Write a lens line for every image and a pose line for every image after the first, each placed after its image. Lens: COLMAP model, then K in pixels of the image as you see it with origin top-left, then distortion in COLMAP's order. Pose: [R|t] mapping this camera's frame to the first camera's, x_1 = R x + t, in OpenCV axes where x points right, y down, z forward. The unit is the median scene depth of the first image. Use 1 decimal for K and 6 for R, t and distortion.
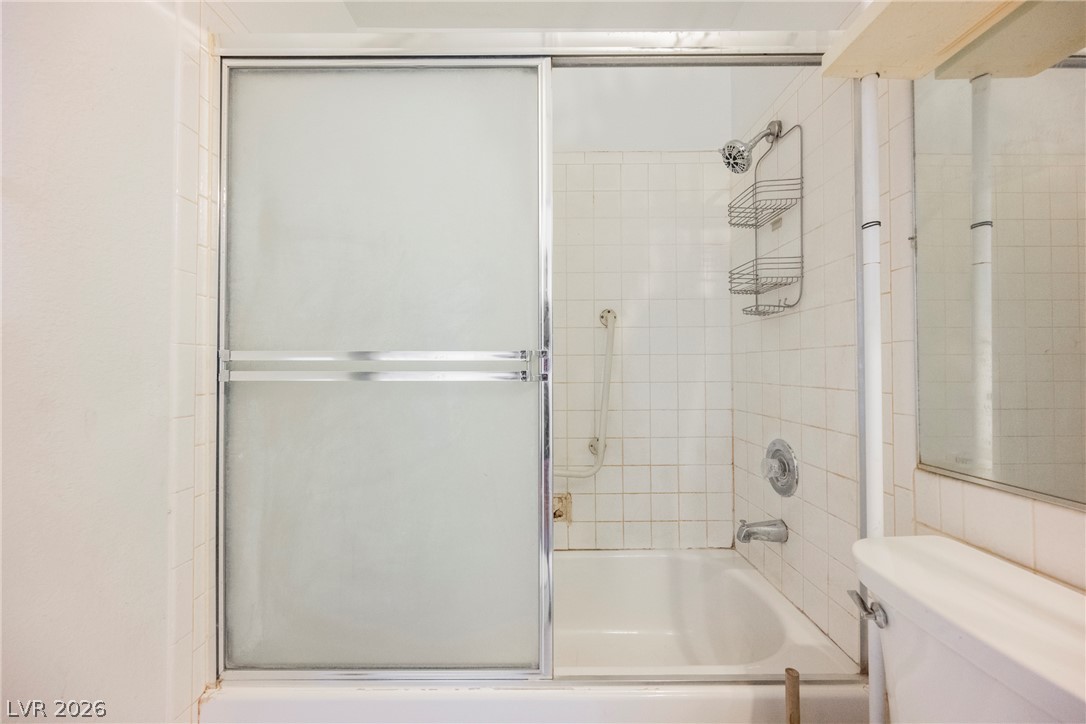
lens RADIAL K [[422.7, 0, 545.1], [0, 422.7, 360.2], [0, 0, 1]] dist [-0.001248, 0.000136]
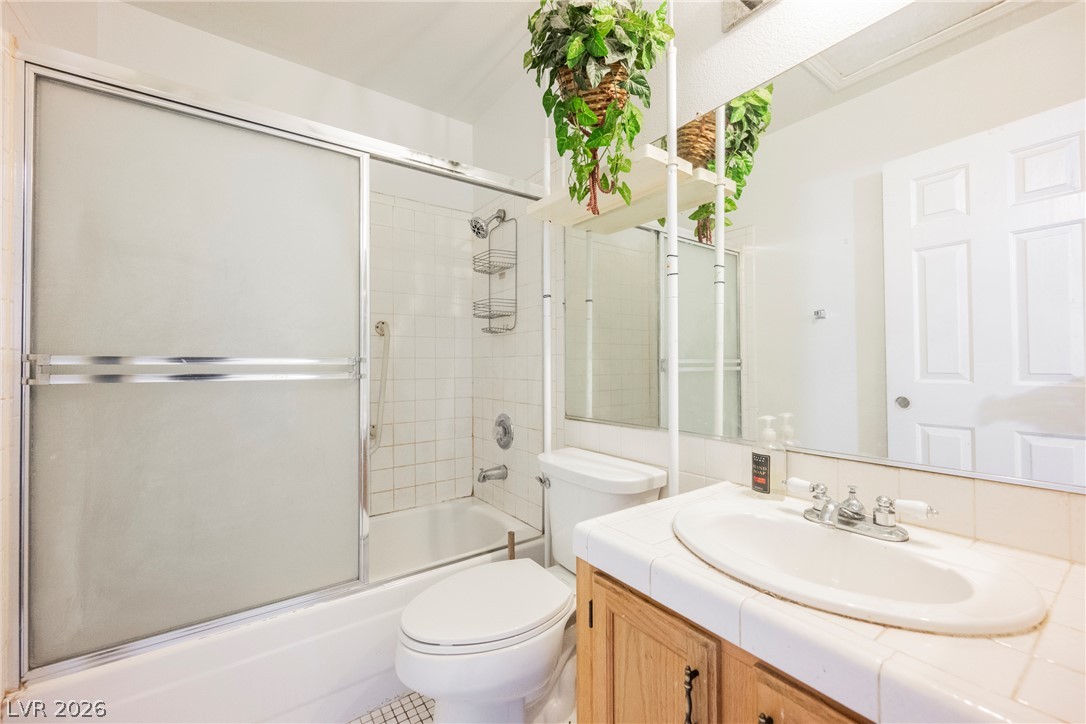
lens RADIAL K [[422.7, 0, 542.6], [0, 422.7, 361.7], [0, 0, 1]] dist [-0.001248, 0.000136]
pose [[0.814373, 0.002615, 0.580336, -0.251735], [-0.006134, 0.999973, 0.004102, -0.012827], [-0.580310, -0.006900, 0.814367, -0.385671]]
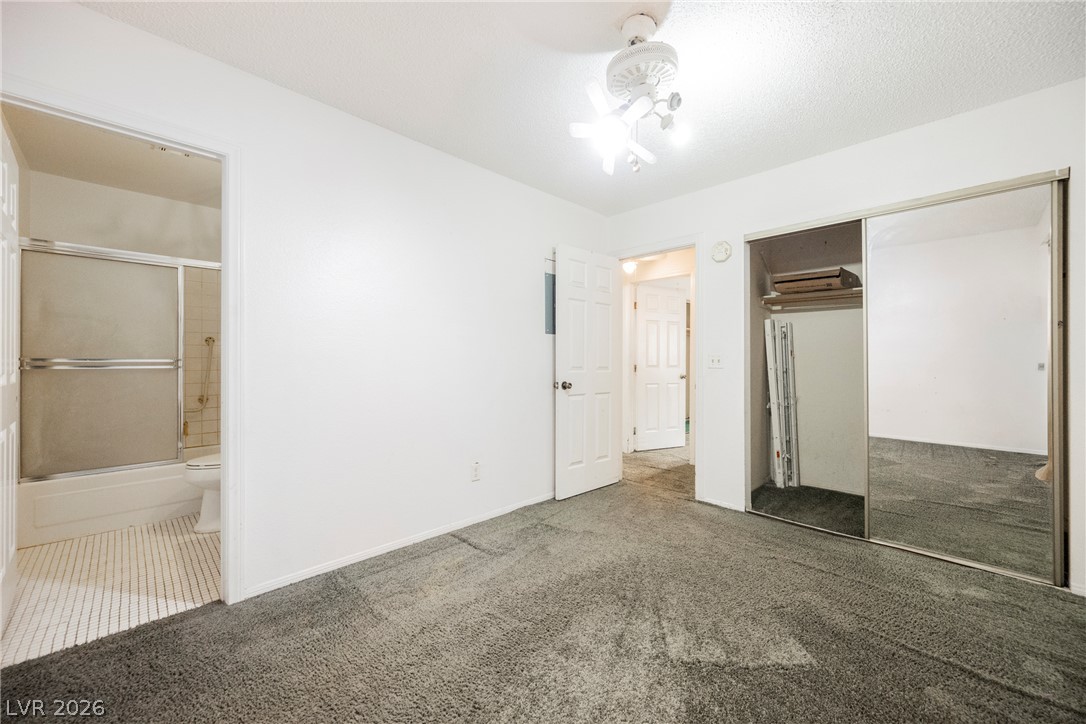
lens RADIAL K [[422.7, 0, 539.7], [0, 422.7, 359.8], [0, 0, 1]] dist [-0.001248, 0.000136]
pose [[0.714014, 0.005811, 0.700107, -0.213501], [-0.012467, 0.999913, 0.004416, -0.046101], [-0.700020, -0.011881, 0.714024, -2.295658]]
